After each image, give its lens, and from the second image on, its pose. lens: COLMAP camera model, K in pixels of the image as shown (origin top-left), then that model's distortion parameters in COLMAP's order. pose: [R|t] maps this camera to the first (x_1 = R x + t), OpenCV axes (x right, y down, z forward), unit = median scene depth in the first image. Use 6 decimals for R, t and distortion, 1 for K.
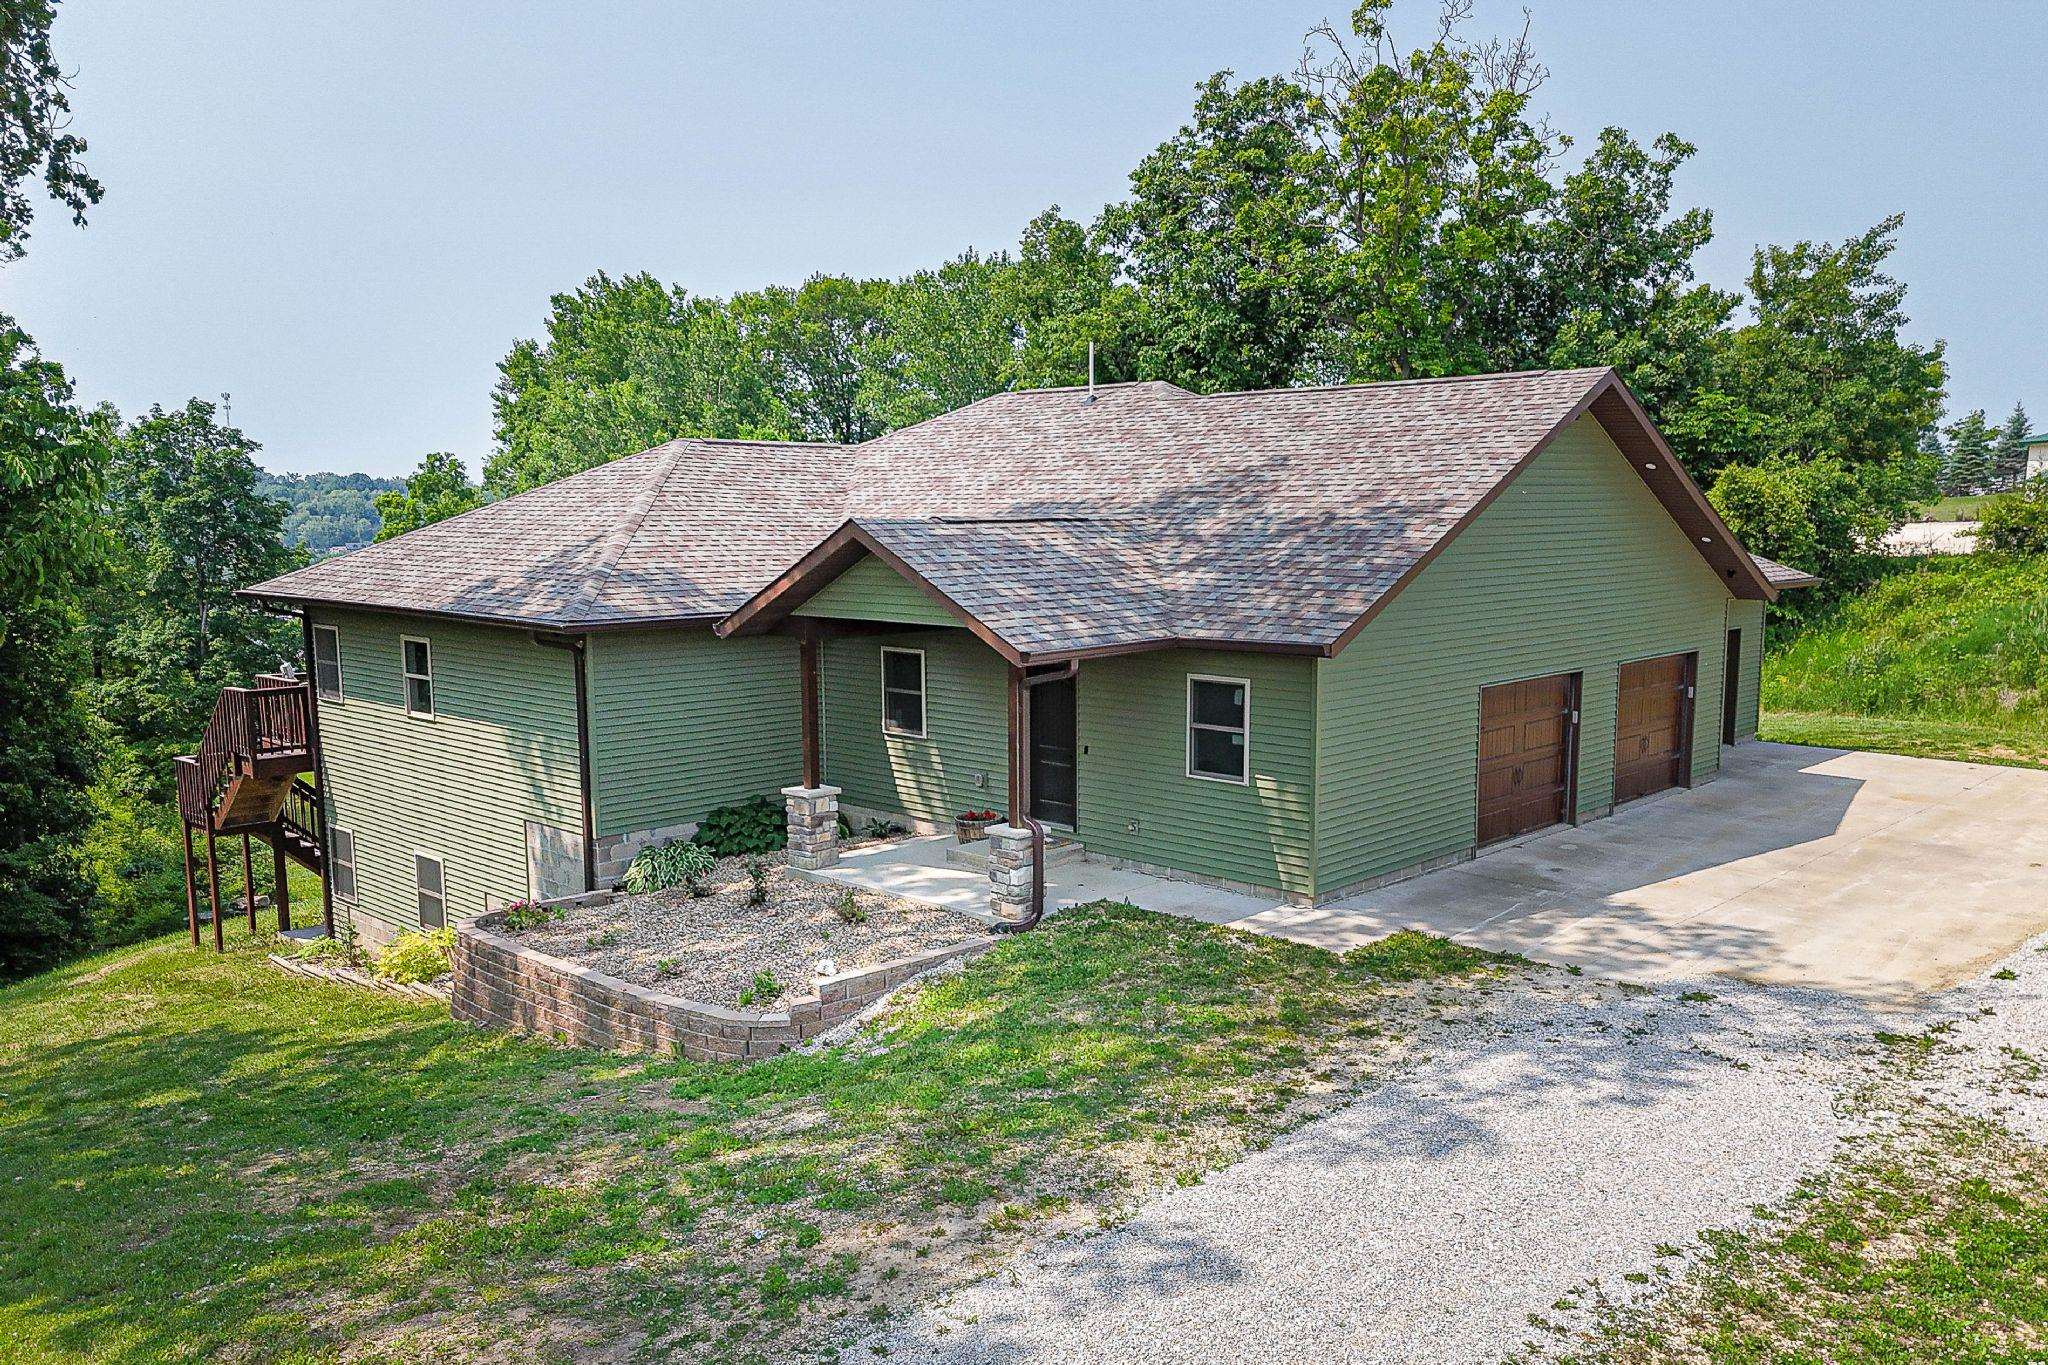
lens RADIAL K [[1586.8, 0, 1083.0], [0, 1586.8, 712.7], [0, 0, 1]] dist [0.036876, -0.034873]
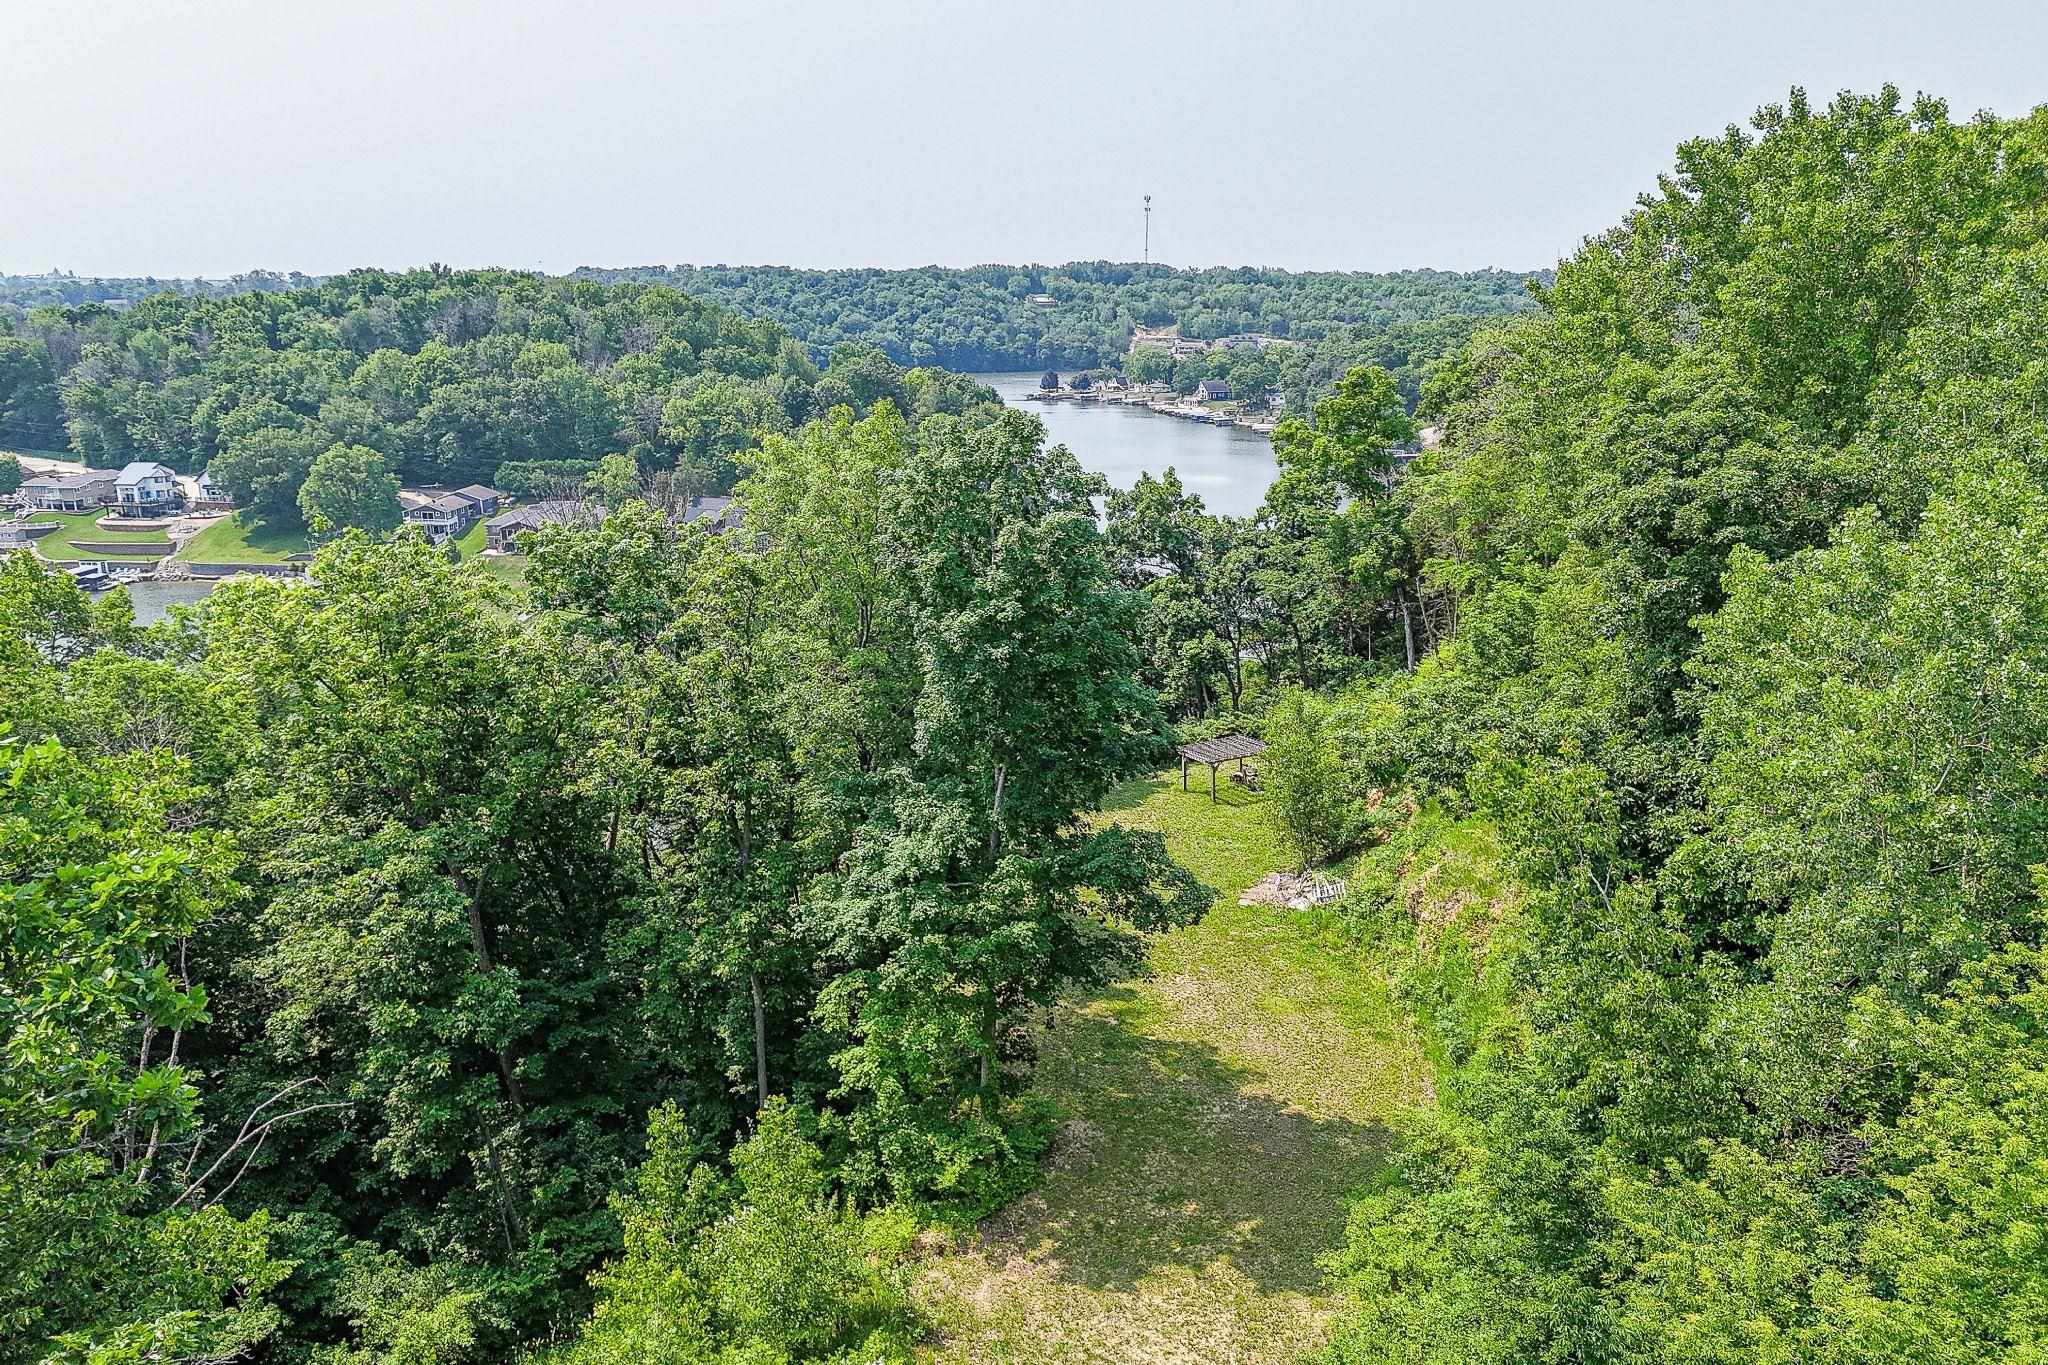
lens RADIAL K [[1481.5, 0, 1012.6], [0, 1481.5, 698.0], [0, 0, 1]] dist [0.052968, -0.034449]
pose [[0.841449, 0.142487, -0.521211, -0.784637], [-0.068473, 0.984947, 0.158718, -0.512276], [0.535981, -0.097864, 0.838539, 1.605453]]
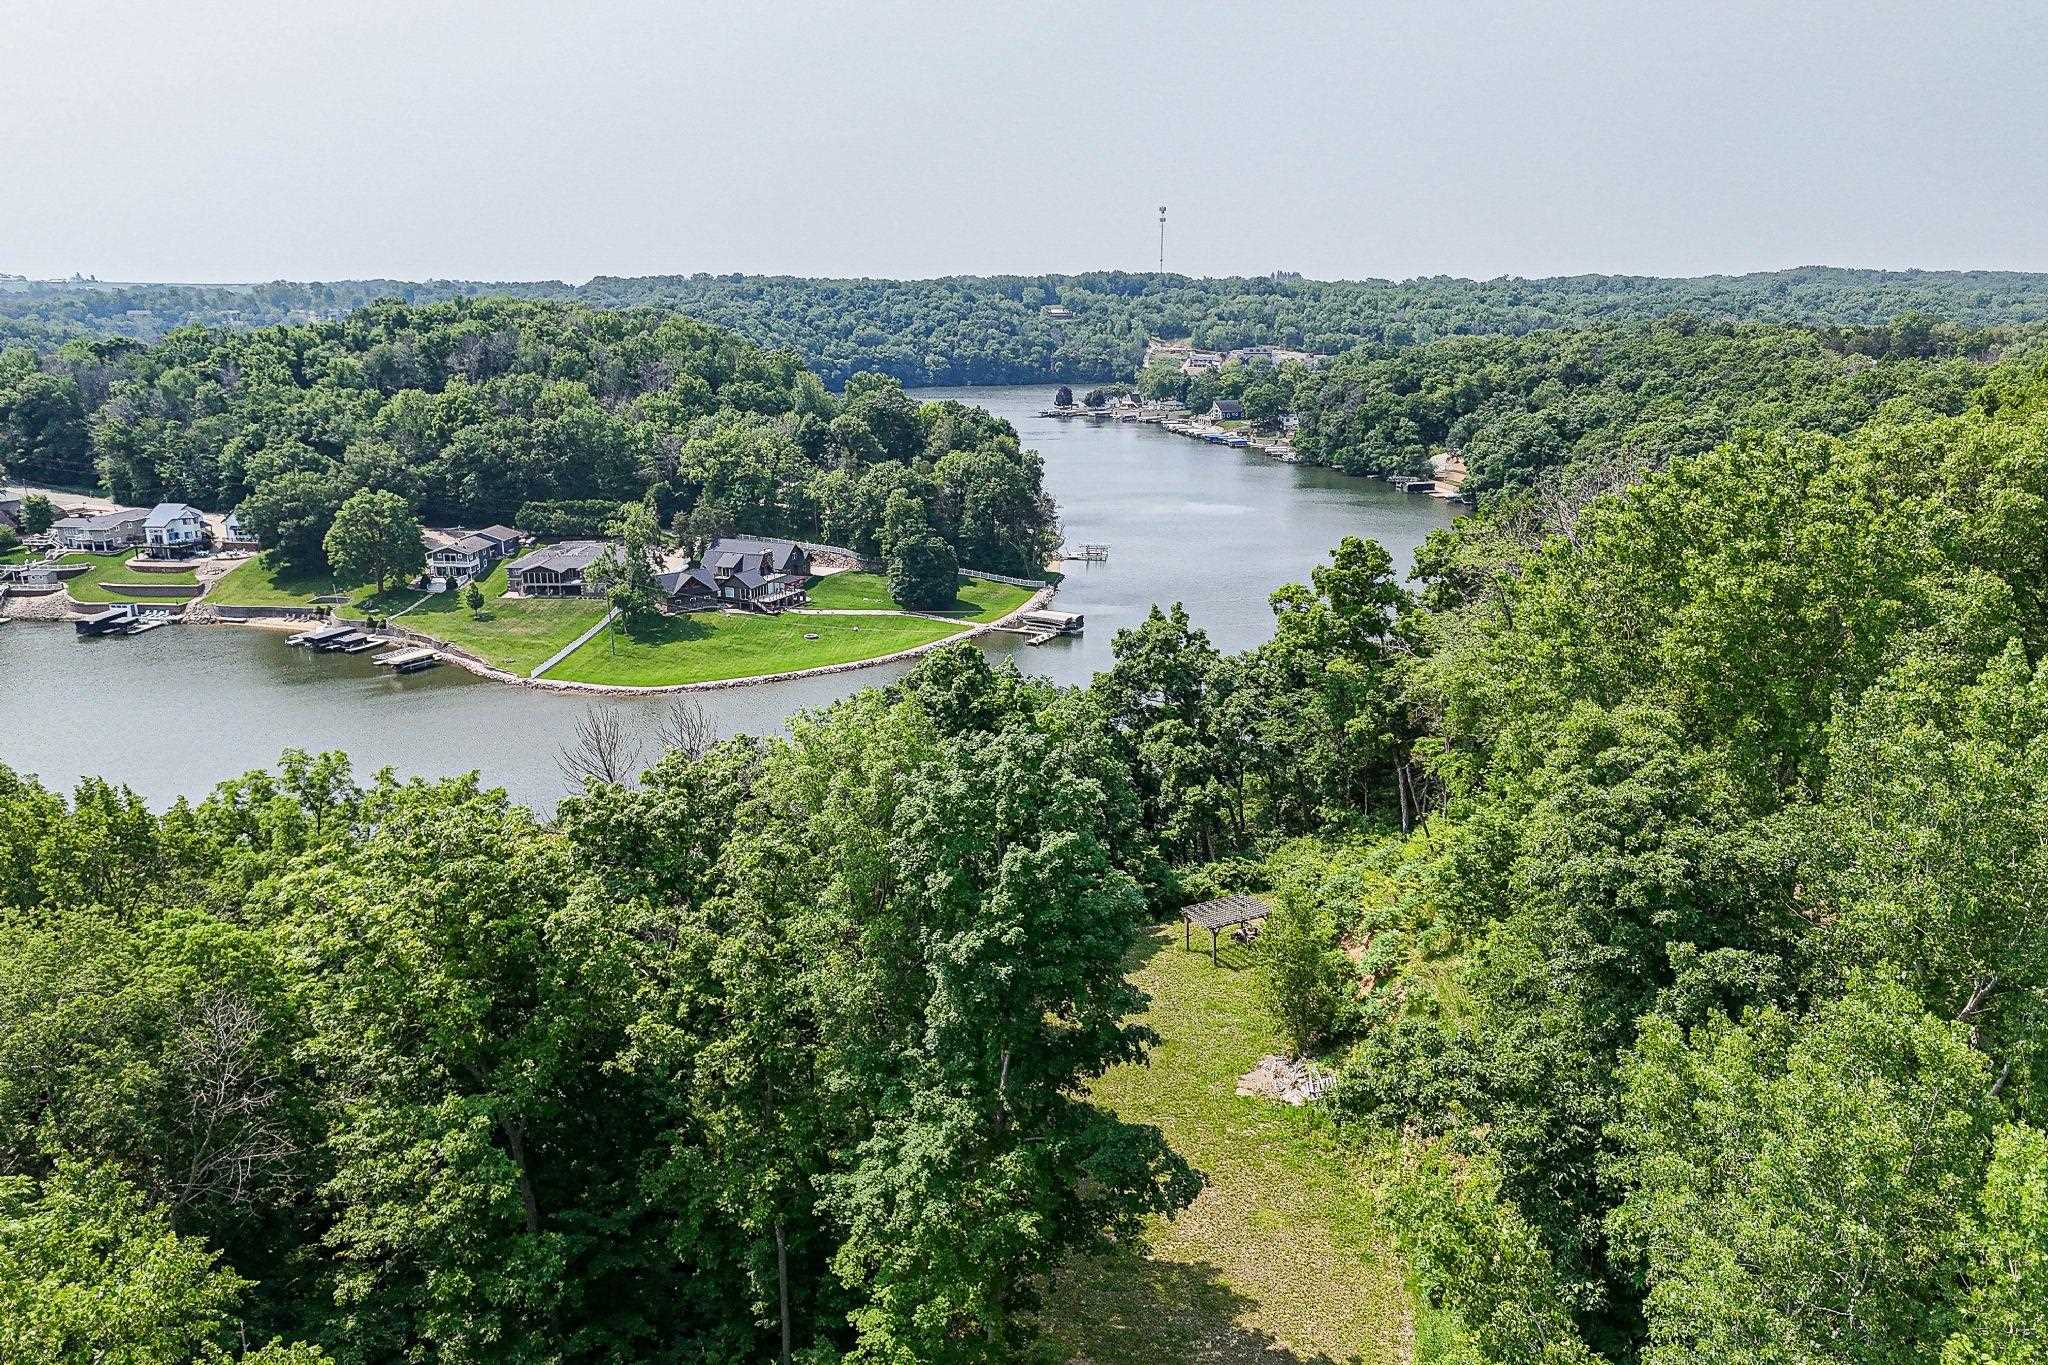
lens RADIAL K [[1481.5, 0, 1010.8], [0, 1481.5, 700.3], [0, 0, 1]] dist [0.052968, -0.034449]
pose [[0.835439, 0.143748, -0.530450, -0.754632], [-0.067291, 0.984681, 0.160860, -0.851783], [0.545448, -0.098694, 0.832314, 1.535351]]
